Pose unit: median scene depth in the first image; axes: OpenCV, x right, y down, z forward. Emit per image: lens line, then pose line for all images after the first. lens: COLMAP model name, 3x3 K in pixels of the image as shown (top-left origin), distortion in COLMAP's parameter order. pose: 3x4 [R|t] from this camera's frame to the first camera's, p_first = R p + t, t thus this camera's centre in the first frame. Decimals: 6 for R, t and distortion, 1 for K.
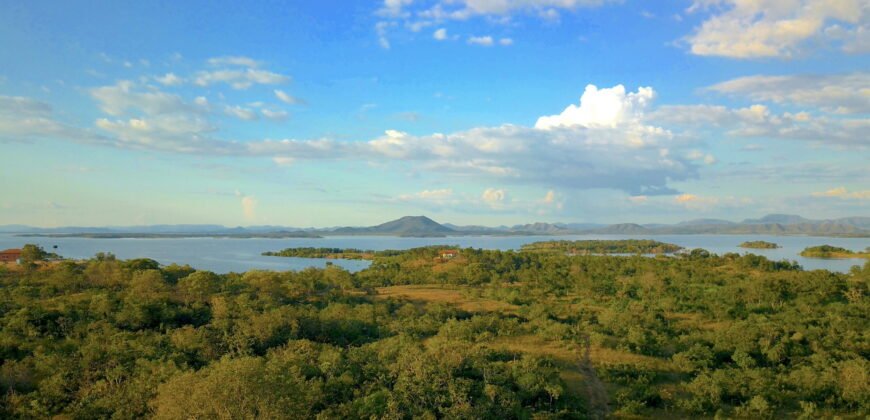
lens RADIAL K [[661.9, 0, 435.0], [0, 661.9, 210.0], [0, 0, 1]] dist [-0.004775, -0.003359]
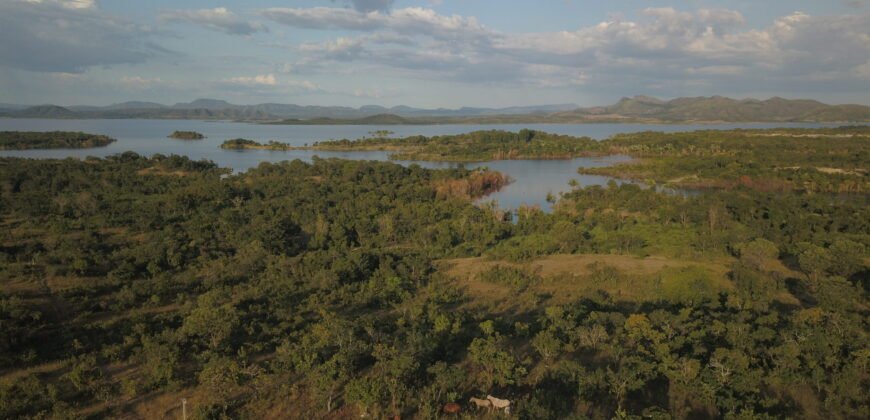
lens RADIAL K [[661.9, 0, 435.0], [0, 661.9, 210.0], [0, 0, 1]] dist [-0.004775, -0.003359]
pose [[0.692101, -0.091694, 0.715953, -0.102651], [-0.036494, 0.986184, 0.161582, -0.104746], [-0.720877, -0.137959, 0.679193, -0.295372]]
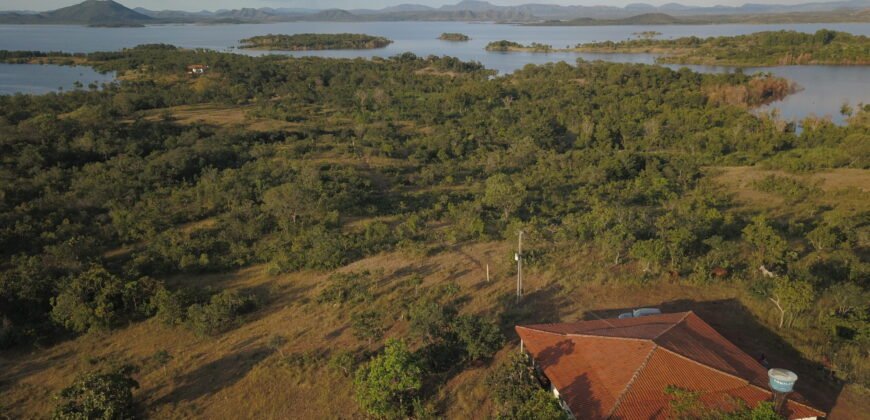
lens RADIAL K [[661.2, 0, 435.0], [0, 661.2, 210.0], [0, 0, 1]] dist [0.035732, -0.068190]
pose [[0.910238, -0.115590, 0.397626, -0.164585], [-0.014591, 0.950700, 0.309770, -0.108349], [-0.413829, -0.287766, 0.863676, -0.339777]]
